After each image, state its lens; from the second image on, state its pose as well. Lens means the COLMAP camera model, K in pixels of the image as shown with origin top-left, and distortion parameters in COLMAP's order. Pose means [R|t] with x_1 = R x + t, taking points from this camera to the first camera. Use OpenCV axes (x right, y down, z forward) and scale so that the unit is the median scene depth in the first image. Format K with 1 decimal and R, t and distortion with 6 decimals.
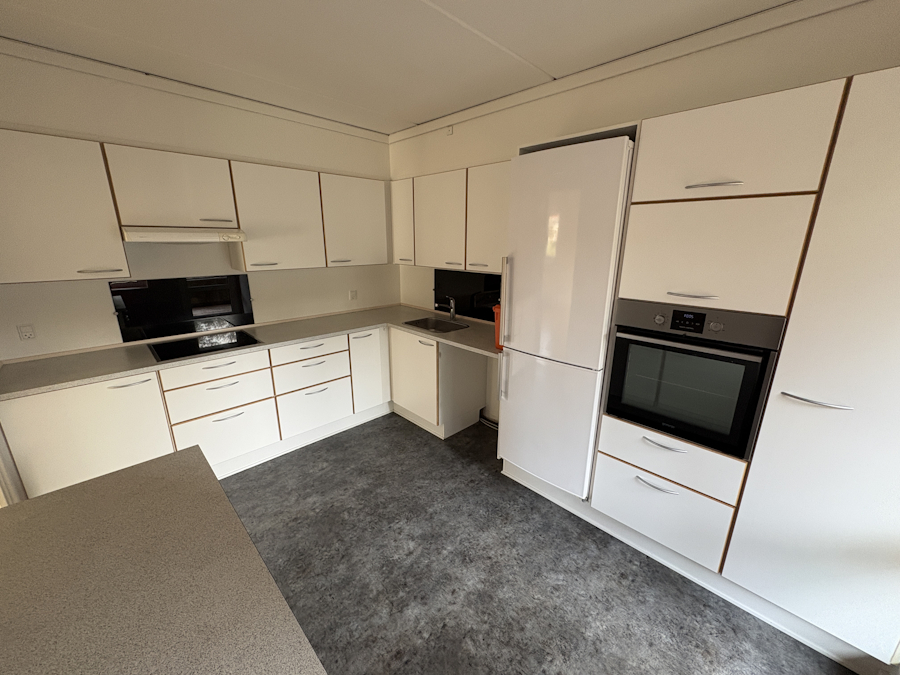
lens RADIAL K [[356.4, 0, 446.3], [0, 356.4, 338.0], [0, 0, 1]] dist [-0.000752, -0.000594]
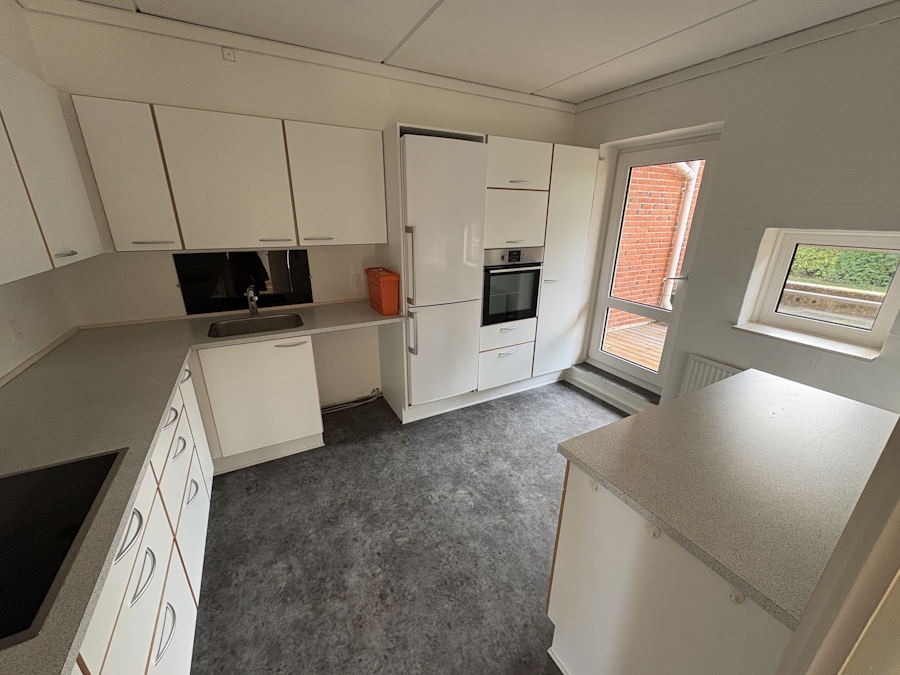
lens RADIAL K [[356.4, 0, 446.8], [0, 356.4, 336.1], [0, 0, 1]] dist [-0.000752, -0.000594]
pose [[0.275711, -0.321355, 0.905933, -0.740582], [0.231208, 0.936964, 0.261996, -0.116884], [-0.933020, 0.137224, 0.332632, 0.284692]]
